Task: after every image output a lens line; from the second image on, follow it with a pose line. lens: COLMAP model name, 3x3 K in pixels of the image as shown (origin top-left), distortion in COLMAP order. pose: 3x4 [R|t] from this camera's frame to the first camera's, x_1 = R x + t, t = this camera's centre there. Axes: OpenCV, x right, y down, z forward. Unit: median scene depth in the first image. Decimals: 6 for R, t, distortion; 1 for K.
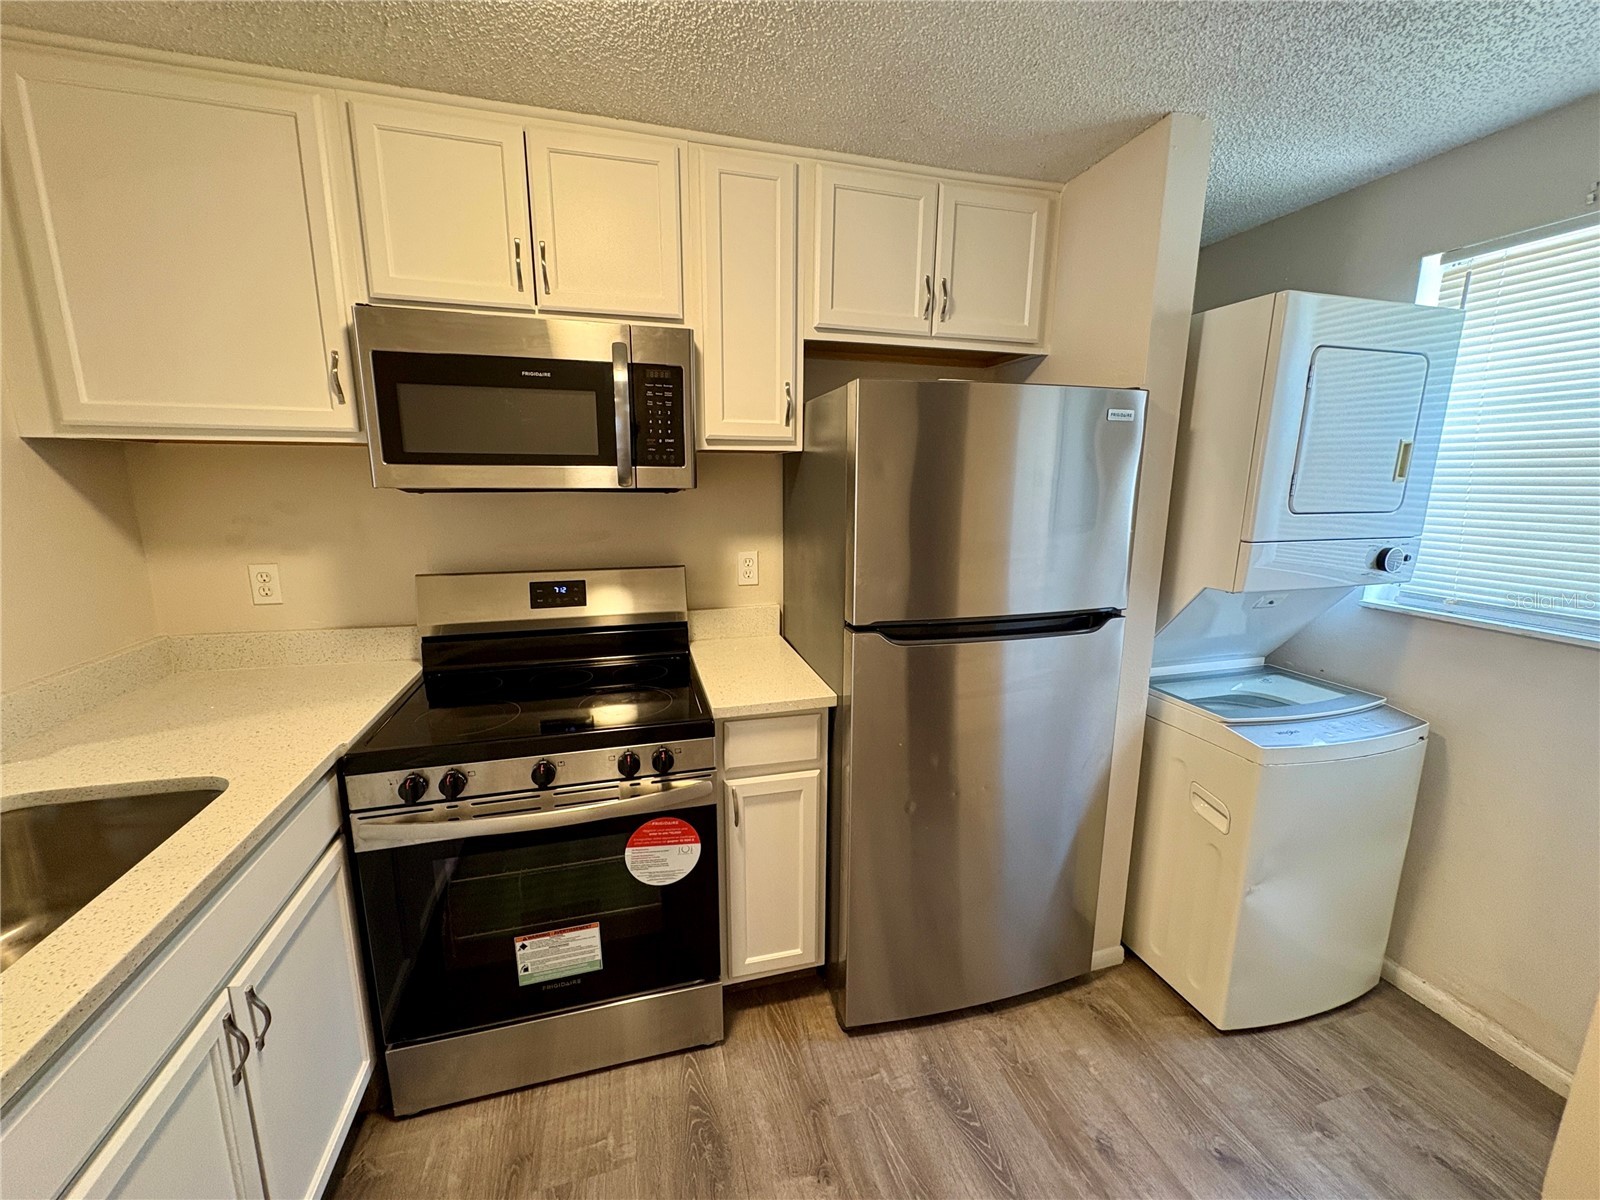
lens RADIAL K [[634.5, 0, 800.0], [0, 634.5, 600.0], [0, 0, 1]] dist [-0.001059, 0.000398]
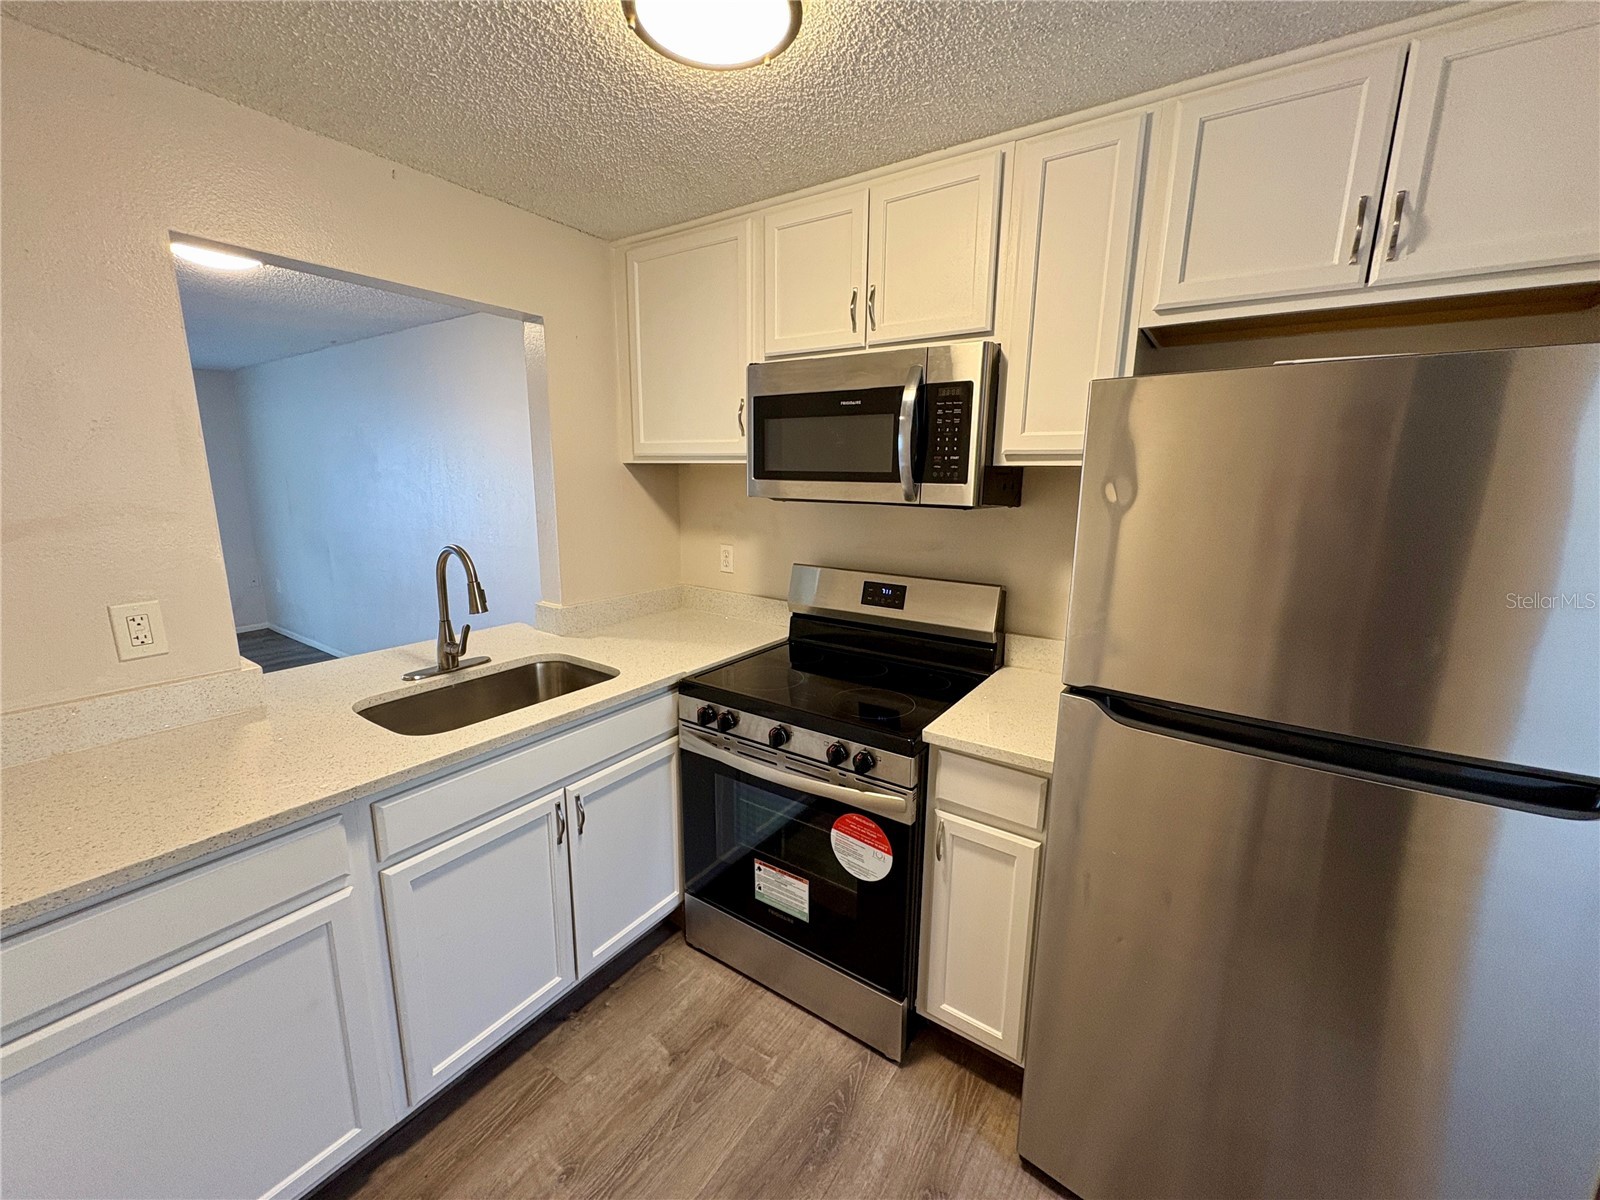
lens RADIAL K [[634.5, 0, 800.0], [0, 634.5, 600.0], [0, 0, 1]] dist [-0.001059, 0.000398]
pose [[0.642905, 0.153126, -0.750483, 0.434473], [-0.156410, 0.985412, 0.067071, -0.062955], [0.749806, 0.074263, 0.657477, 0.189812]]
